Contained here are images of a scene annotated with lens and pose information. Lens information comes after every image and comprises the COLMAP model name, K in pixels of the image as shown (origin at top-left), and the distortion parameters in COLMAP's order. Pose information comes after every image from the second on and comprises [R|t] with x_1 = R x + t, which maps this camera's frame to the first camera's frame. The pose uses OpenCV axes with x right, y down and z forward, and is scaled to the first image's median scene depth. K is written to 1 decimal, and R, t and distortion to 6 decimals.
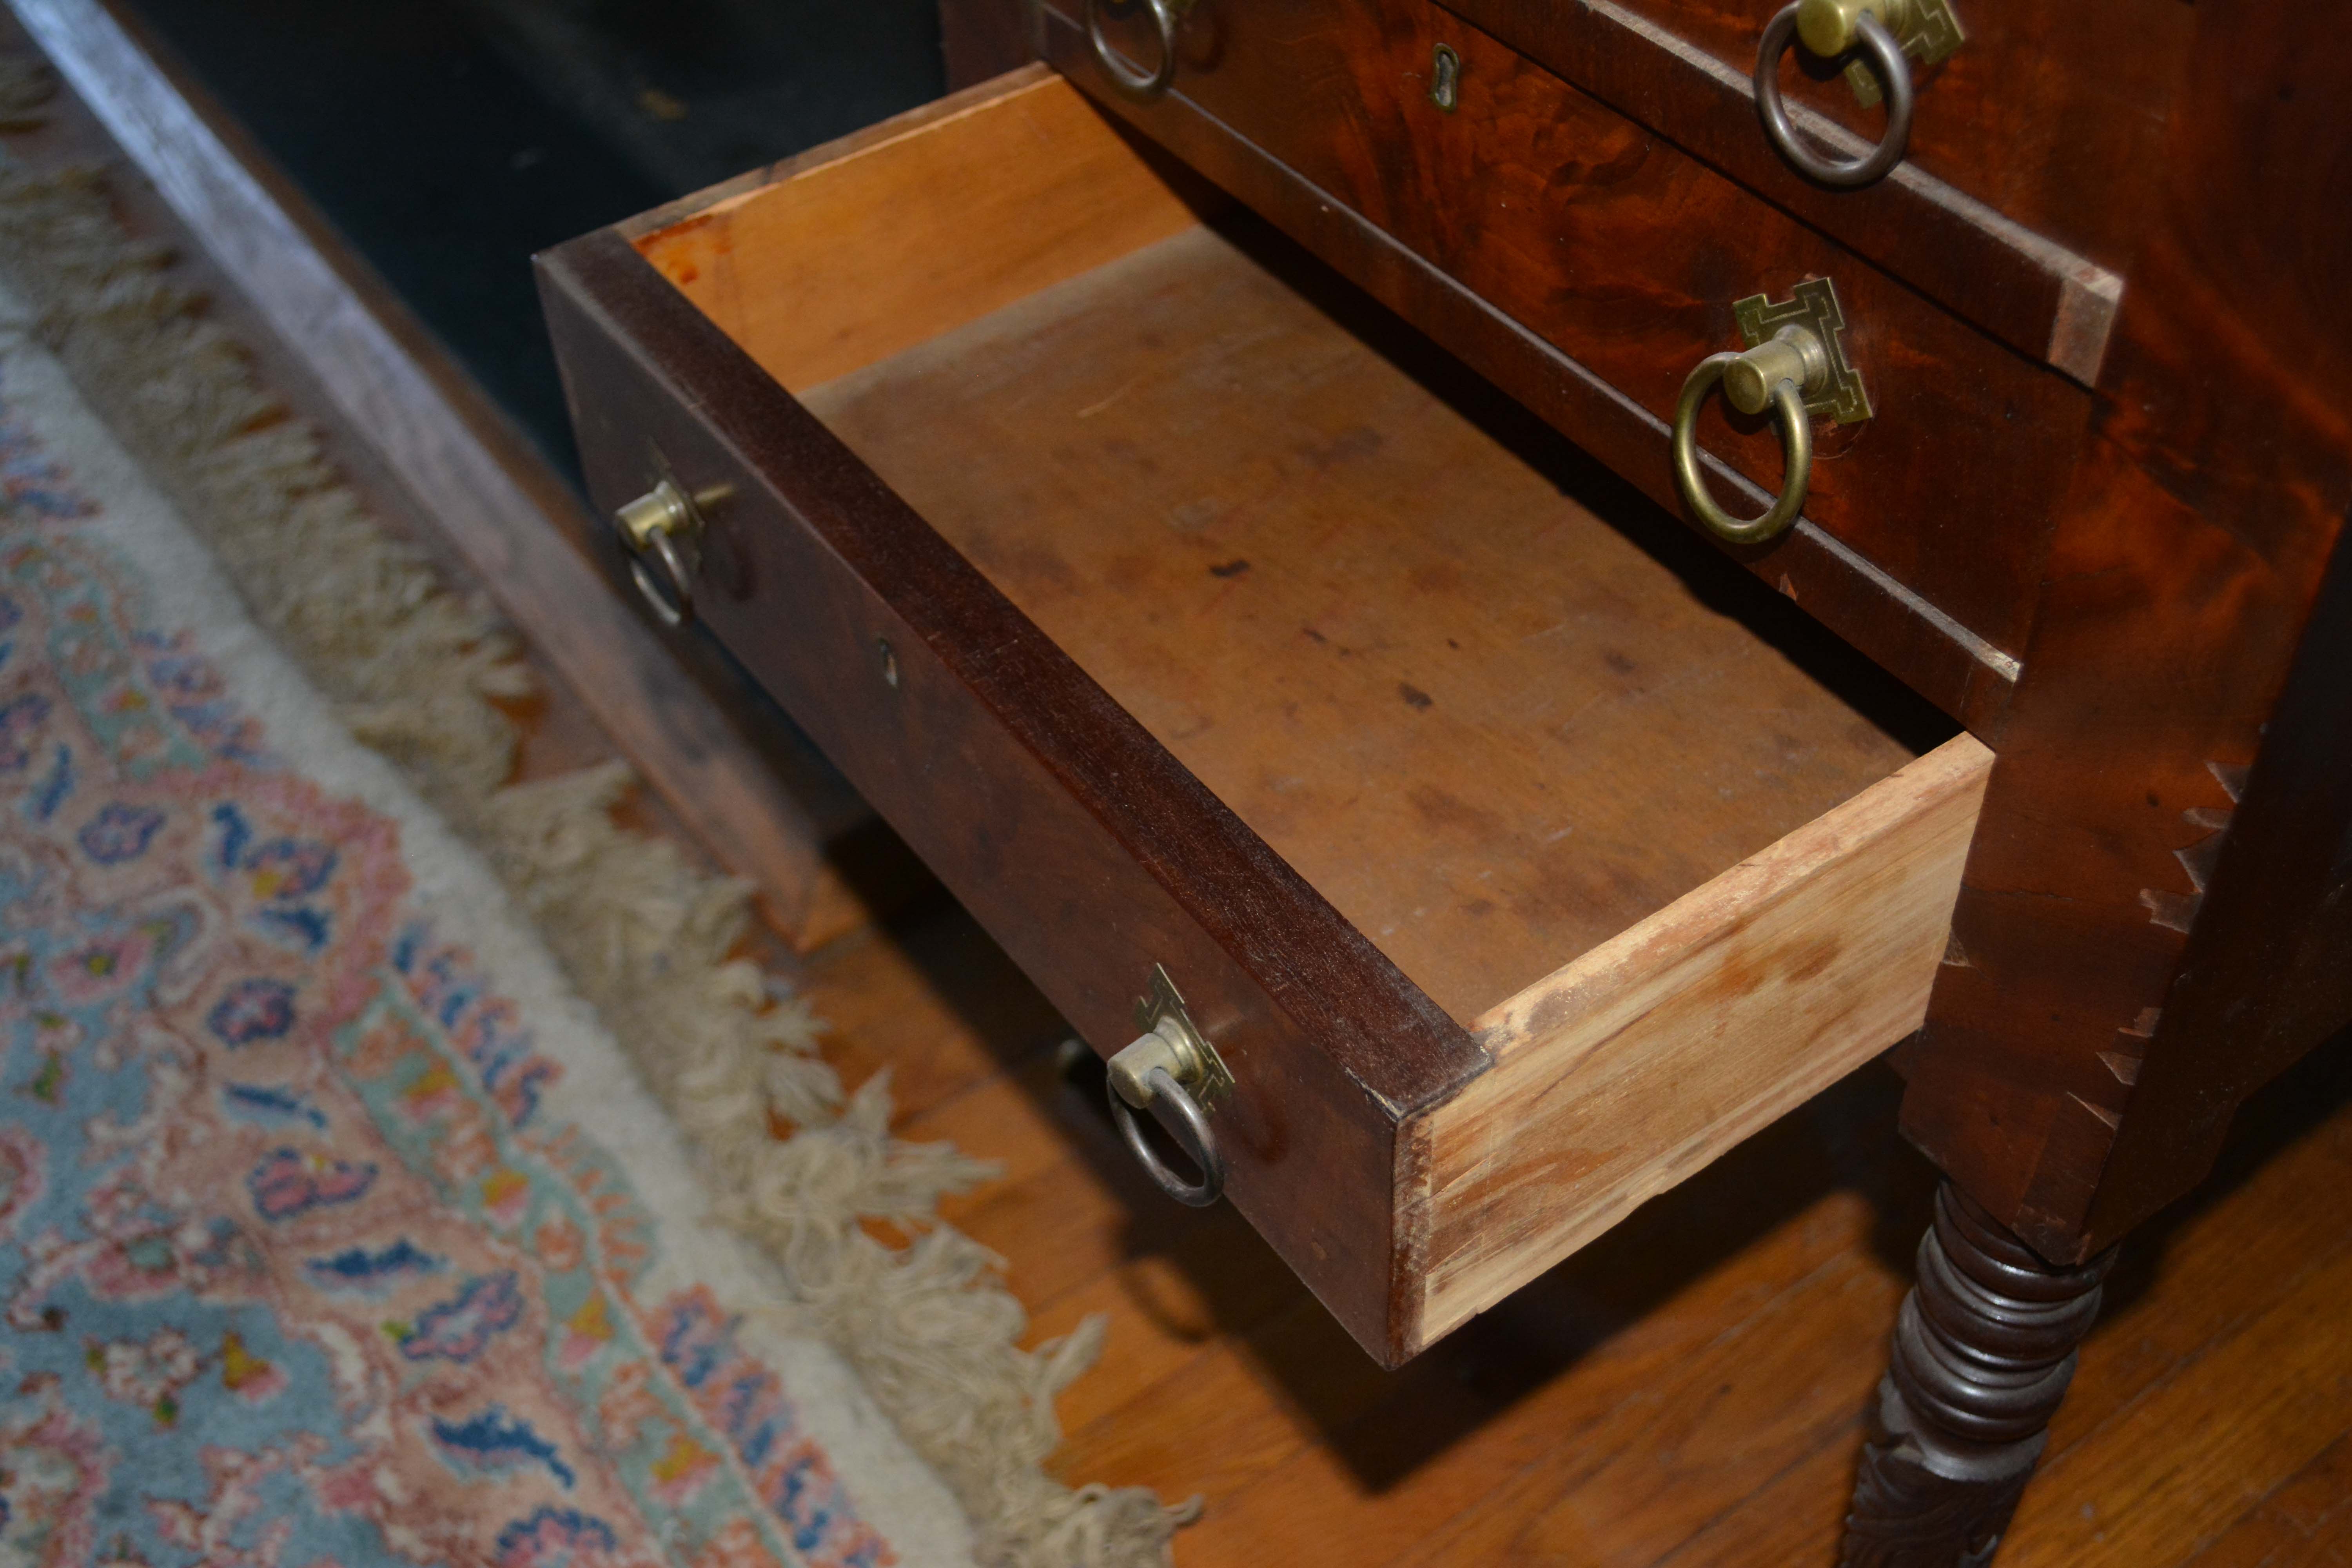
lens RADIAL K [[2627.9, 0, 1175.3], [0, 2627.9, 773.8], [0, 0, 1]] dist [-0.045071, 0.000000]
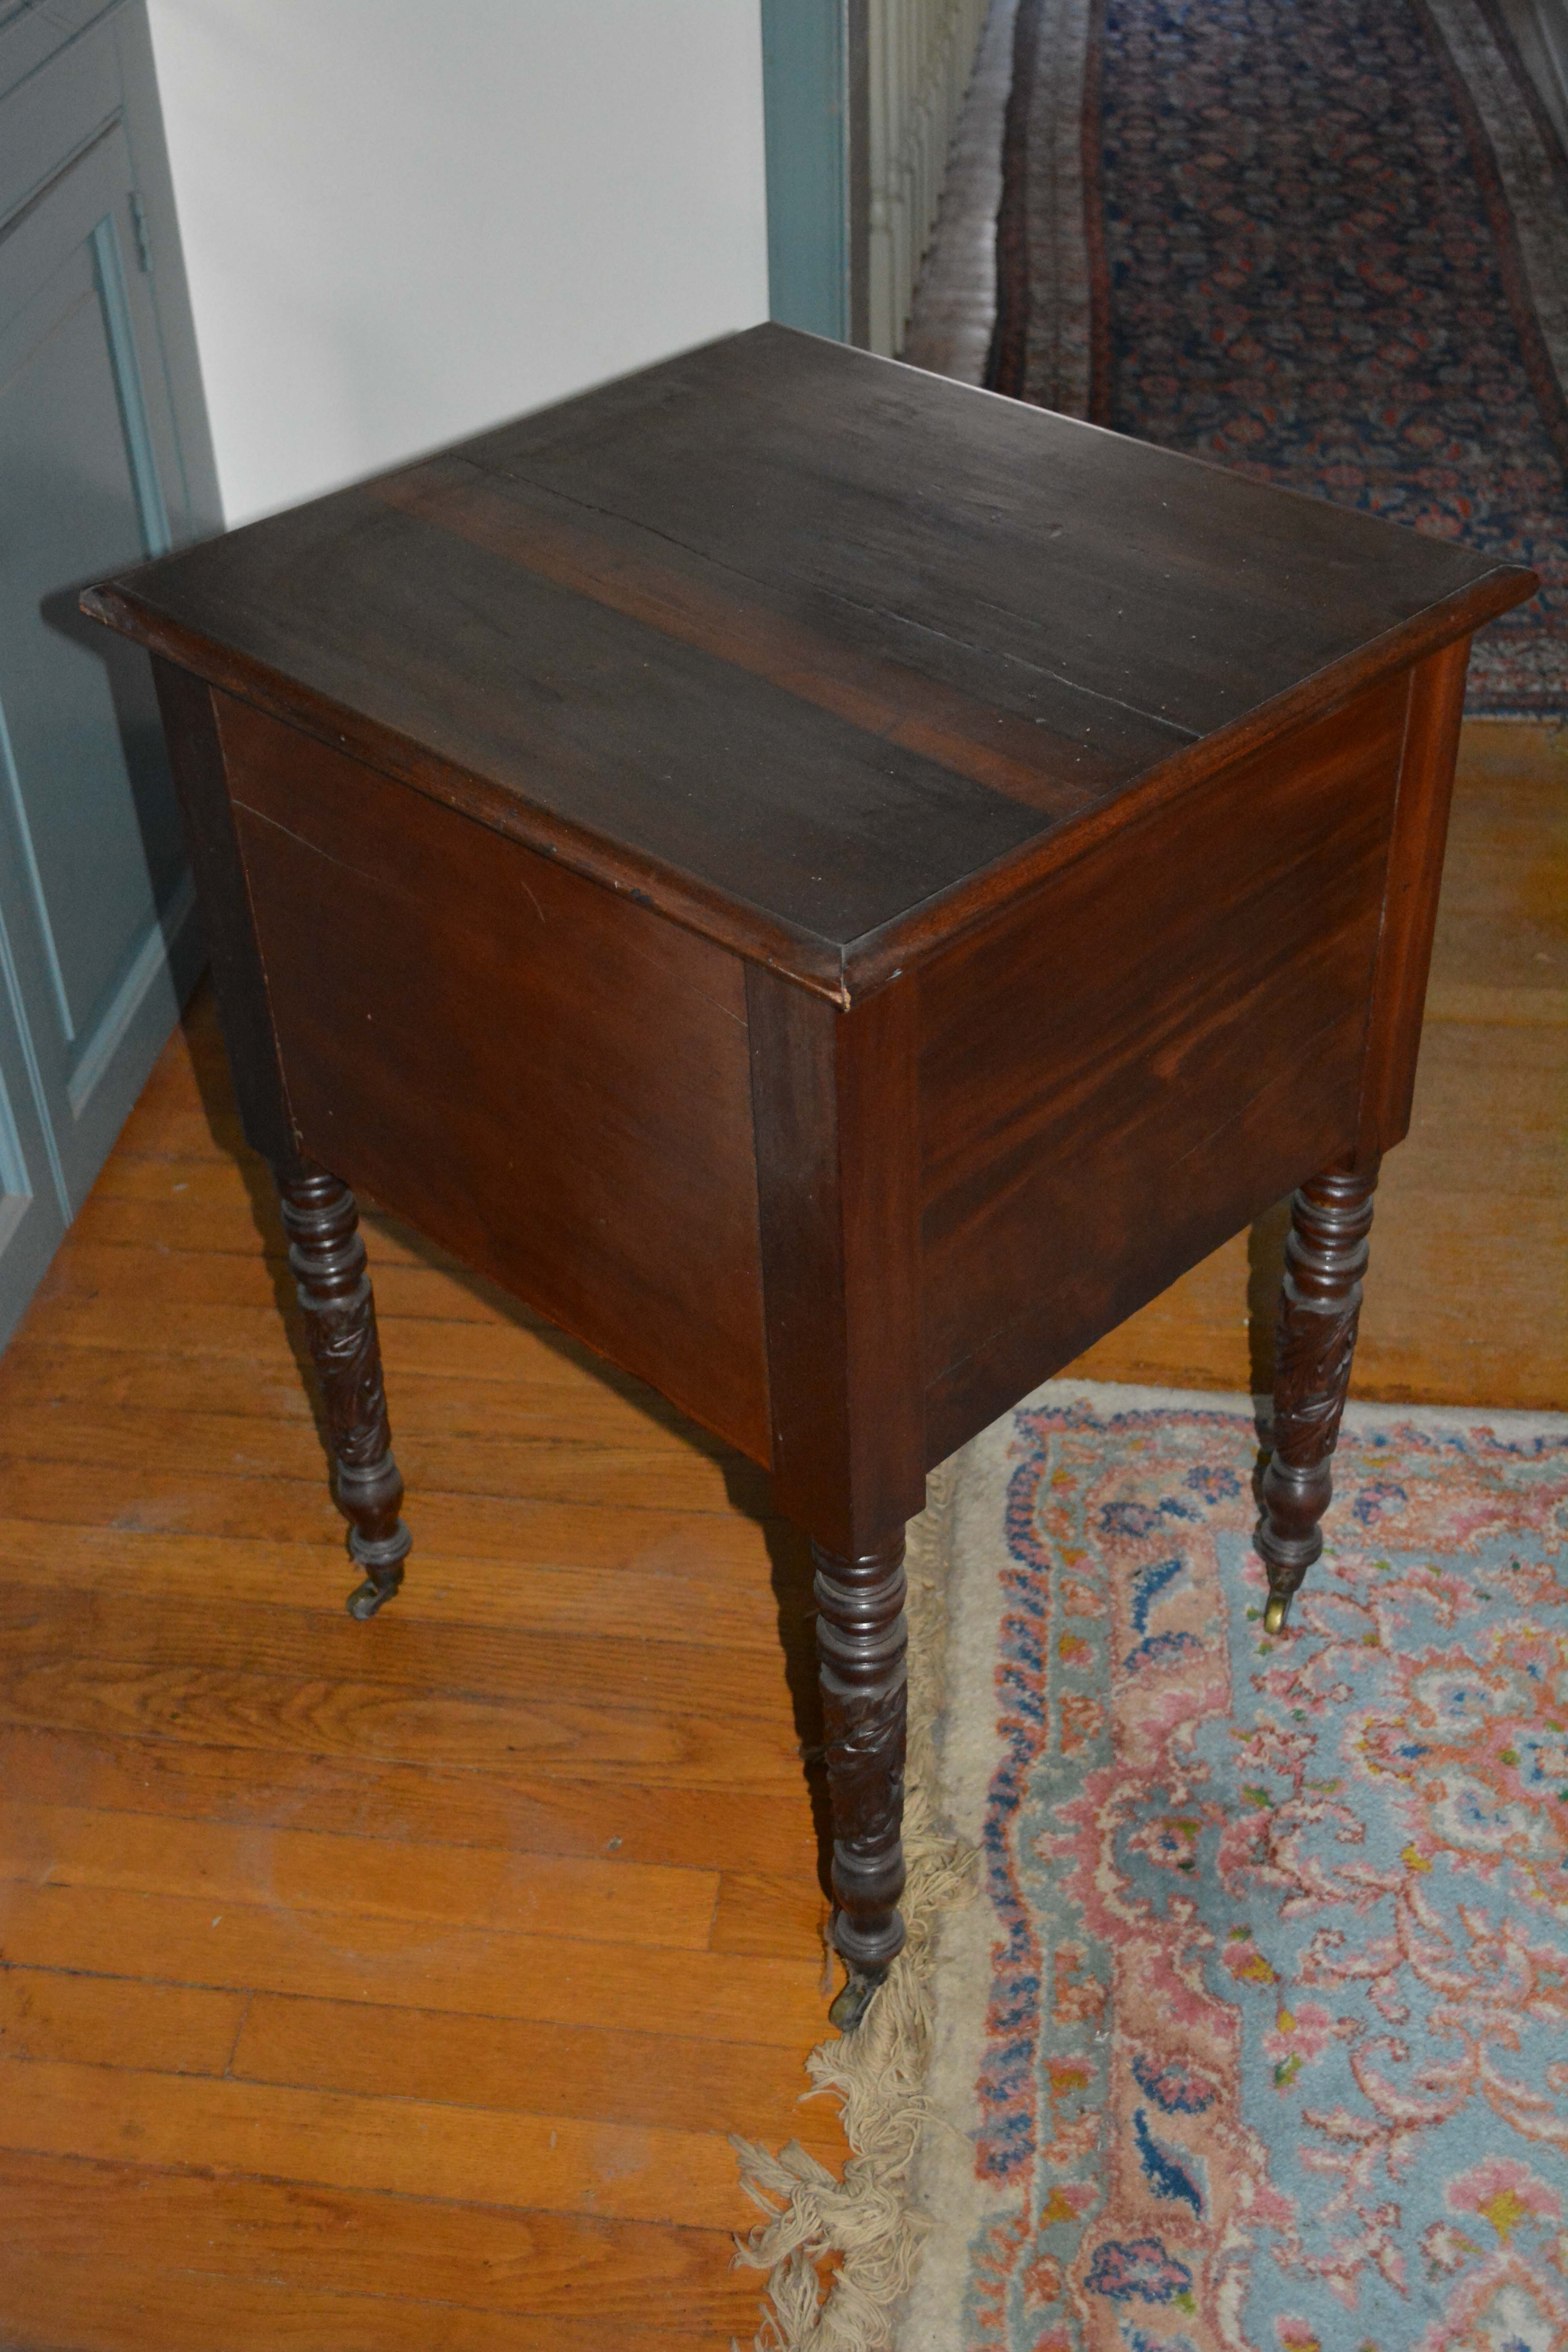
lens RADIAL K [[2716.8, 0, 783.5], [0, 2716.8, 1175.5], [0, 0, 1]] dist [-0.045306, 0.000000]
pose [[-0.738111, -0.374746, 0.561032, -0.602620], [0.497013, 0.260327, 0.827773, -0.970612], [-0.456256, 0.889829, -0.005896, 0.547532]]
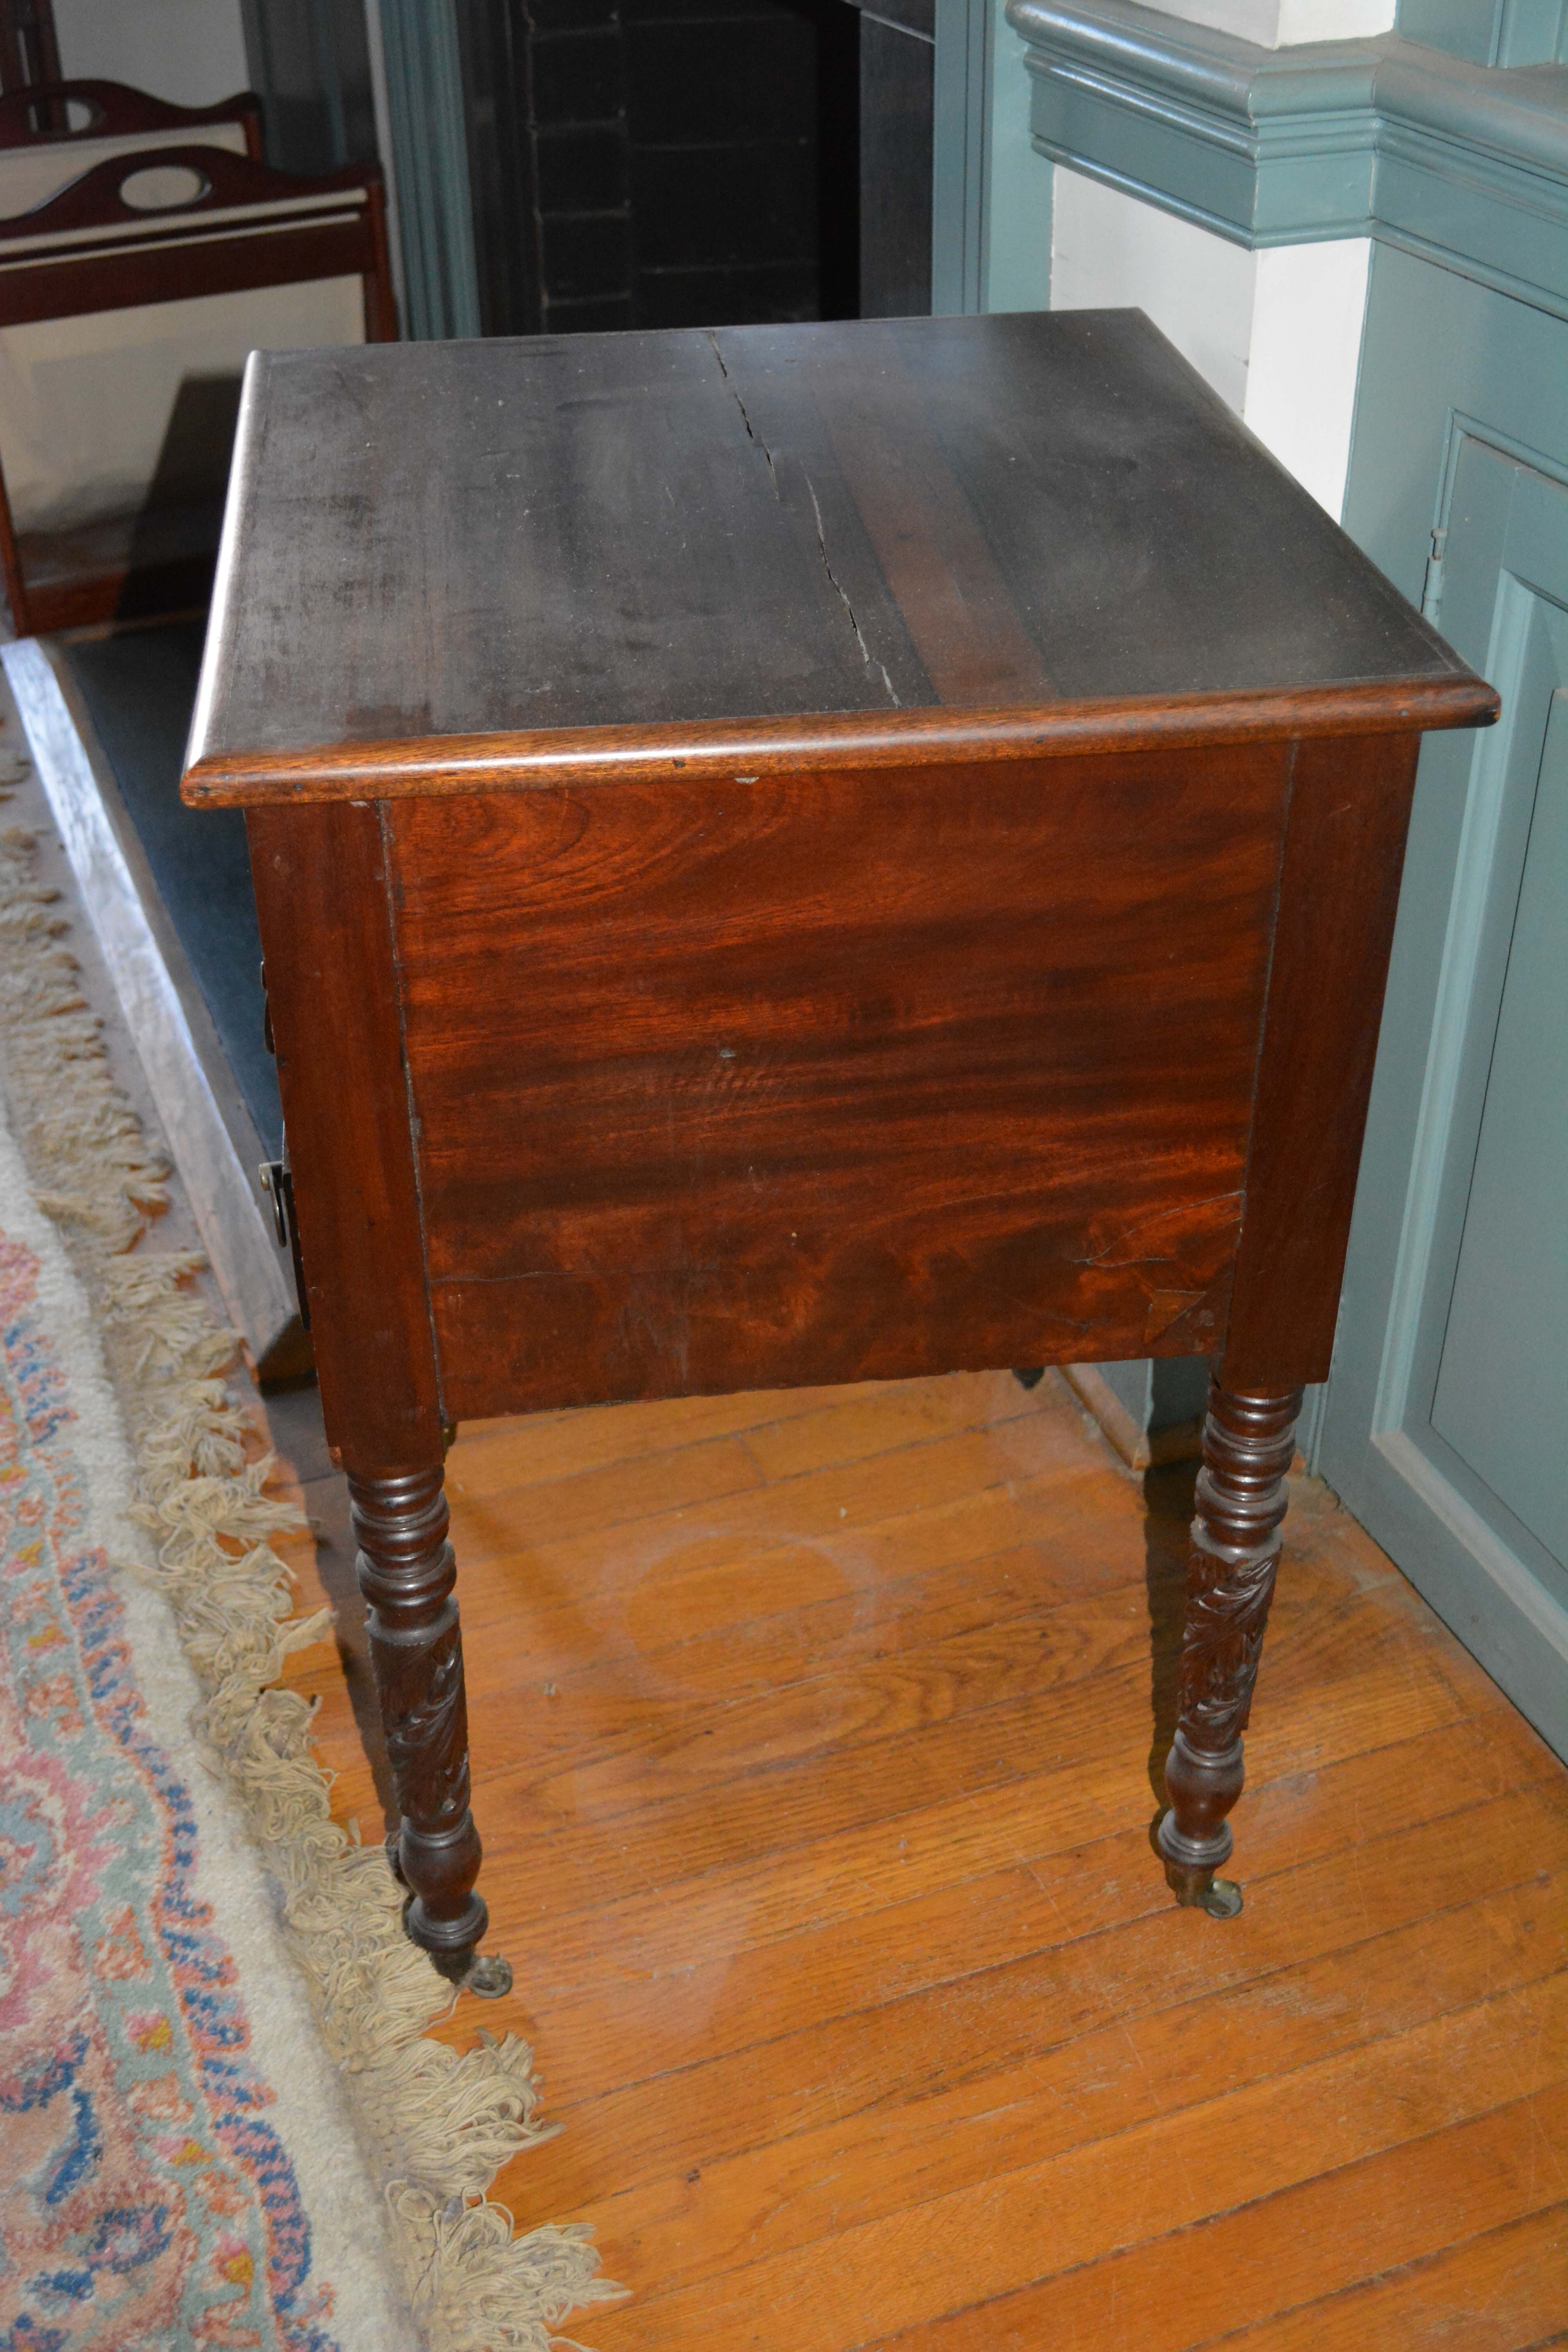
lens RADIAL K [[2627.9, 0, 781.9], [0, 2627.9, 1182.9], [0, 0, 1]] dist [-0.045071, 0.000000]
pose [[0.969004, 0.155845, -0.191684, 0.421410], [-0.184219, 0.972815, -0.140337, 0.115217], [0.164602, 0.171299, 0.971372, -0.423738]]
